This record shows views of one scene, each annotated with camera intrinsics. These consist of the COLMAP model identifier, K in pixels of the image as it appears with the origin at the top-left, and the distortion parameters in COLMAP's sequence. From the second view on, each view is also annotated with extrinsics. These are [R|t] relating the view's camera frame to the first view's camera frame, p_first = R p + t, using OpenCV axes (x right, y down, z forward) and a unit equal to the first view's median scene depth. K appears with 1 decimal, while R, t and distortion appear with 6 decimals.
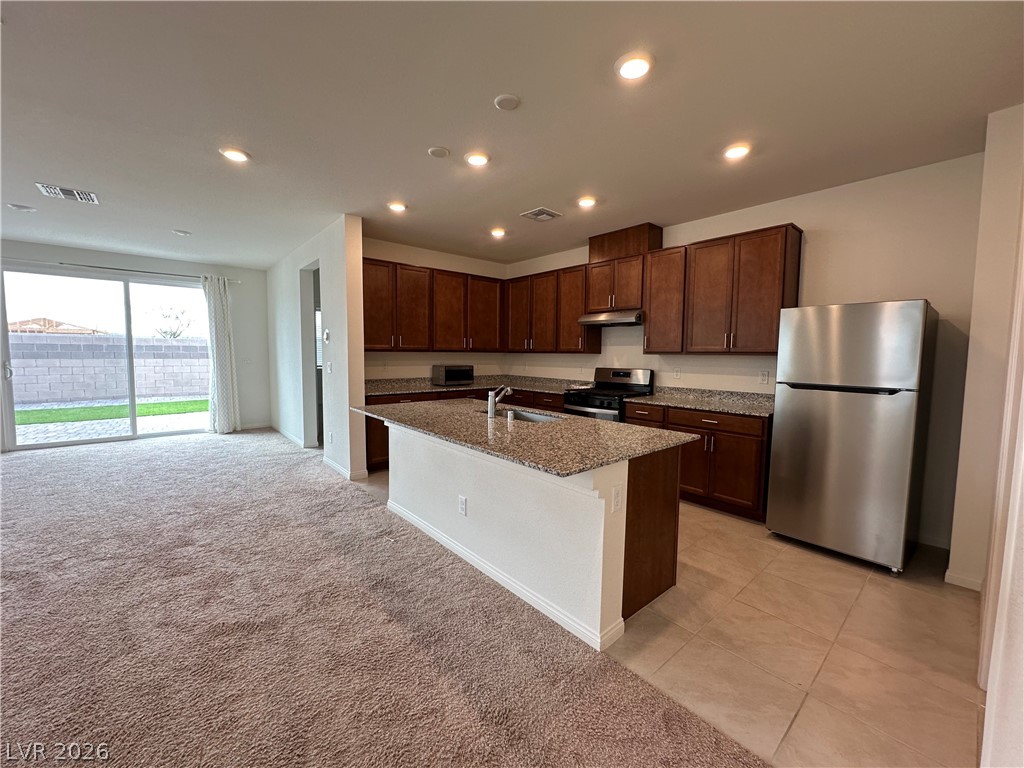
lens RADIAL K [[411.3, 0, 513.8], [0, 411.3, 383.8], [0, 0, 1]] dist [-0.003513, 0.000845]
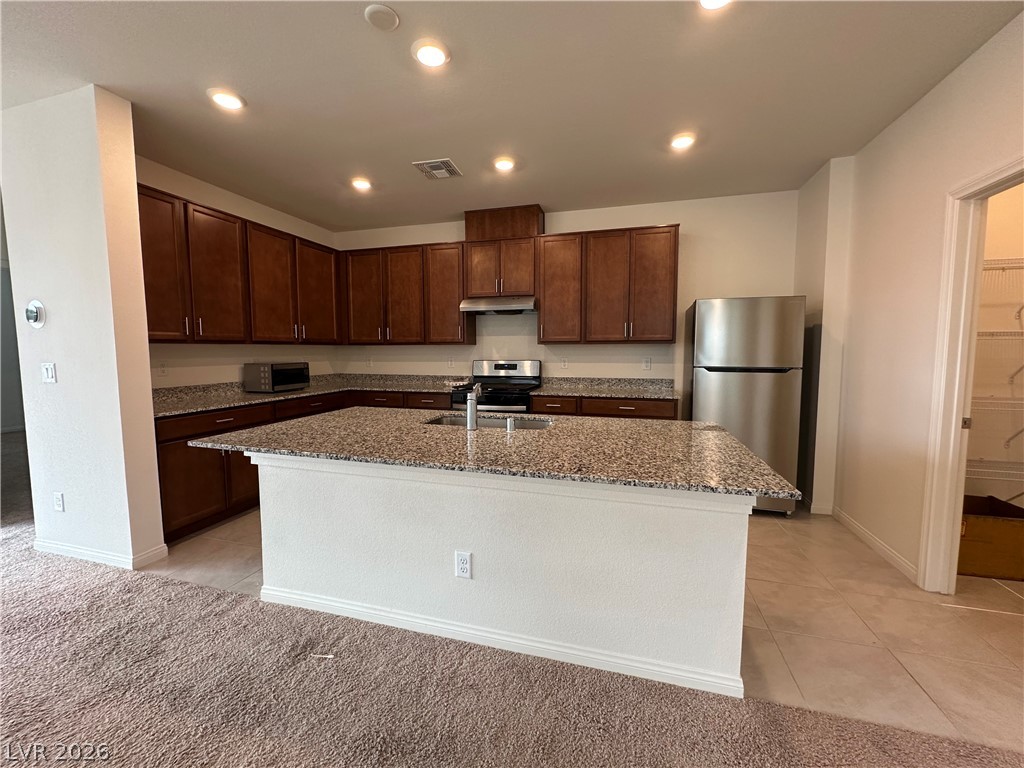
lens RADIAL K [[411.3, 0, 517.6], [0, 411.3, 382.9], [0, 0, 1]] dist [-0.003513, 0.000845]
pose [[0.836833, -0.057092, 0.544473, -0.255446], [0.052322, 0.998335, 0.024267, -0.008510], [-0.544952, 0.008181, 0.838428, 0.245517]]
